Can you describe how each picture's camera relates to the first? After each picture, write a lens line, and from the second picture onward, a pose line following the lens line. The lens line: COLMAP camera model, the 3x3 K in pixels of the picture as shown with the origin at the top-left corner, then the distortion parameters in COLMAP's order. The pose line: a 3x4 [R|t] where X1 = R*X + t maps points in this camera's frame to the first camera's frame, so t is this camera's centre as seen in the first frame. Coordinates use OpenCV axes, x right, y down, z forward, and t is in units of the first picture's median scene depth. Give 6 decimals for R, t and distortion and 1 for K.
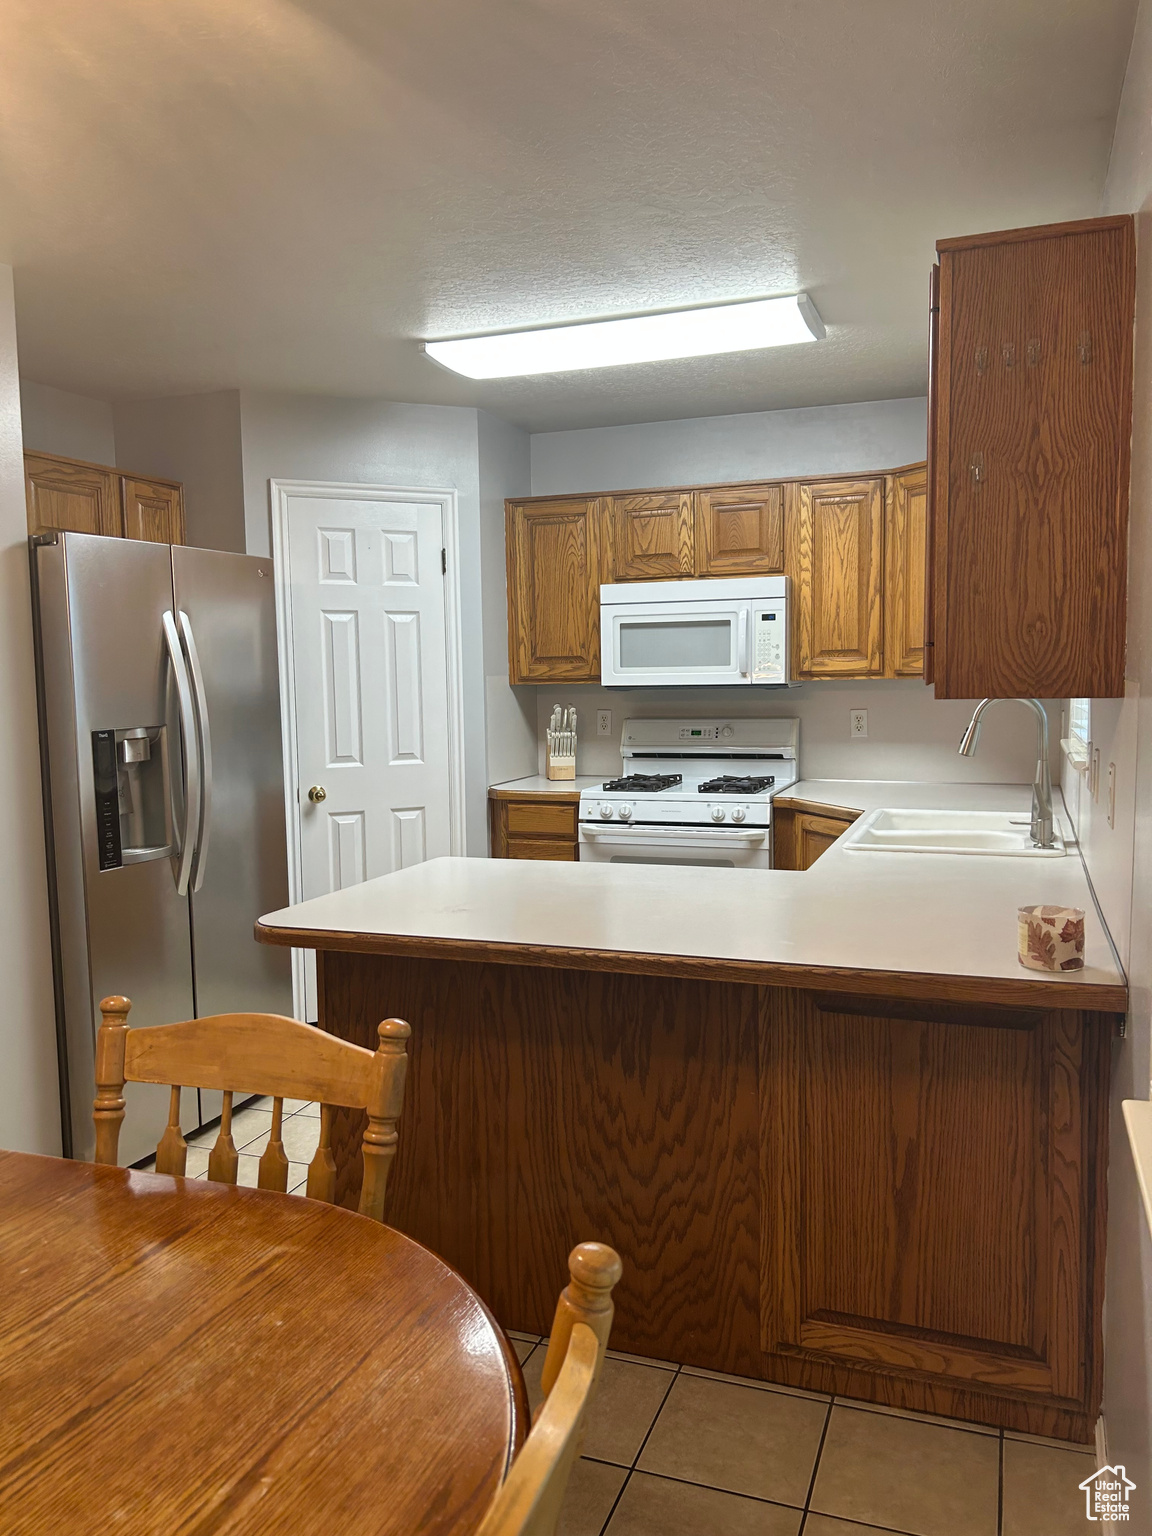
lens RADIAL K [[1139.0, 0, 576.0], [0, 1139.0, 768.0], [0, 0, 1]] dist [0.115488, -0.202588]
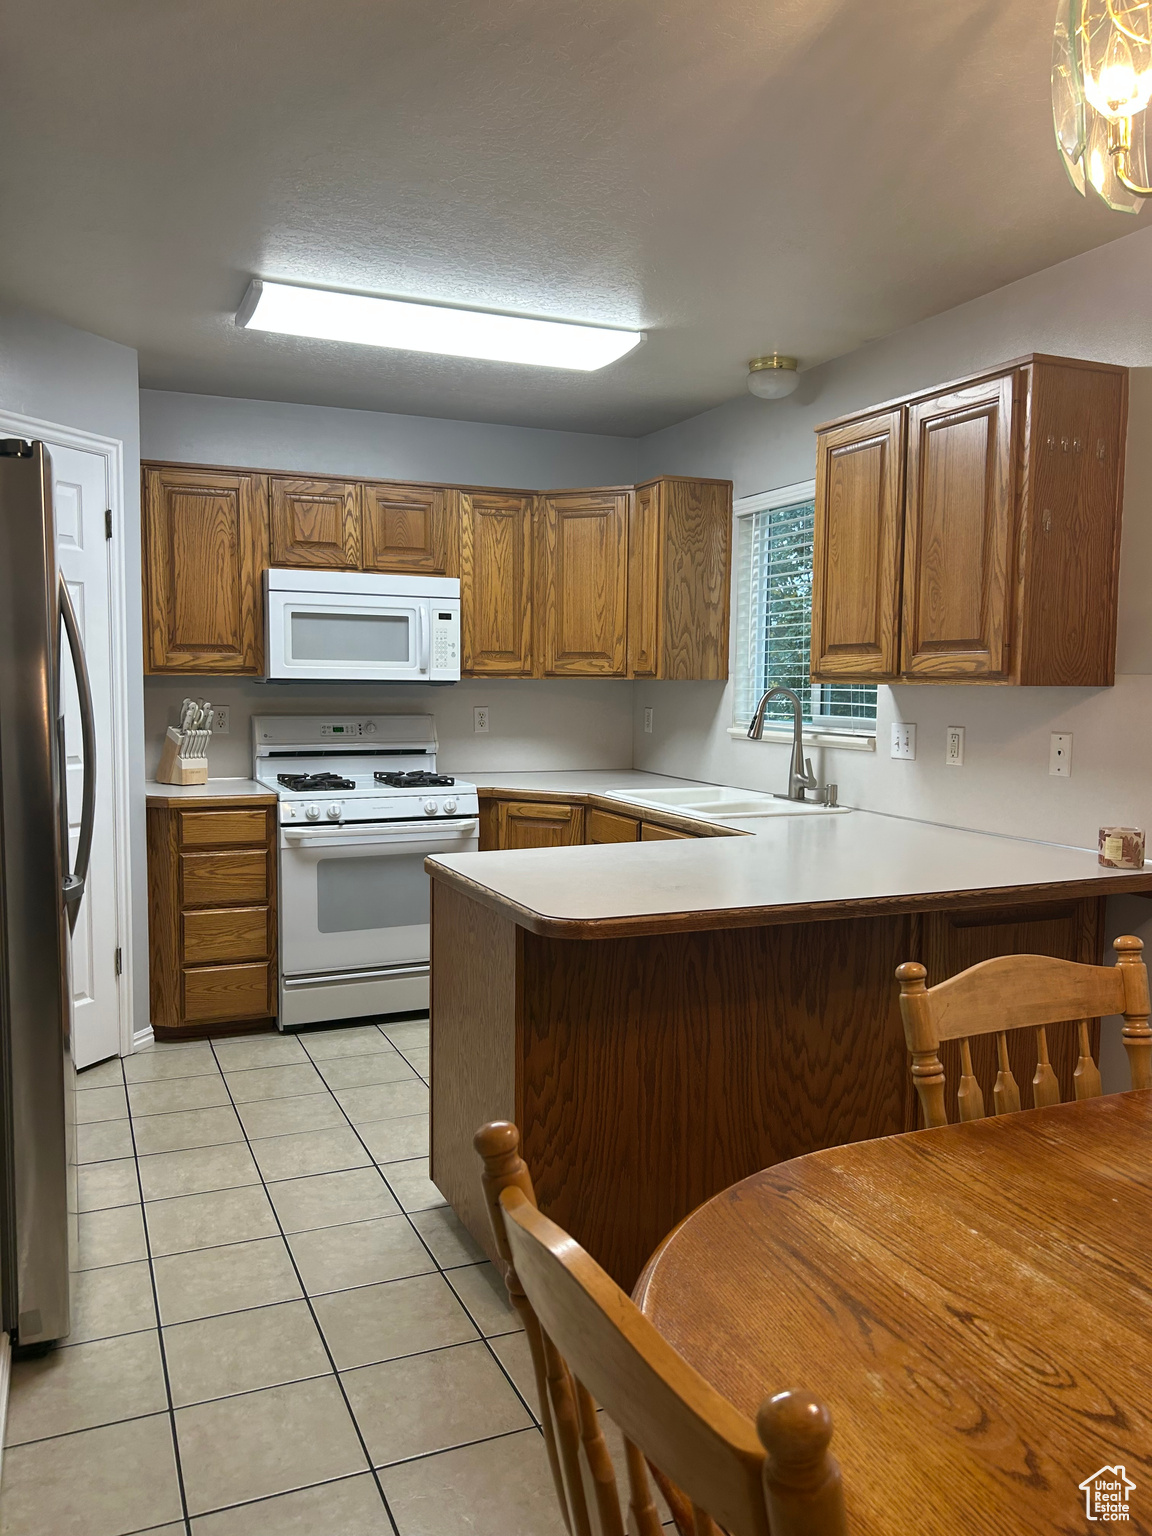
lens RADIAL K [[1139.0, 0, 576.0], [0, 1139.0, 768.0], [0, 0, 1]] dist [0.115488, -0.202588]
pose [[0.728186, -0.031968, 0.684634, -0.462500], [0.038286, 0.999249, 0.005936, 0.004283], [-0.684309, 0.021889, 0.728863, 0.166420]]
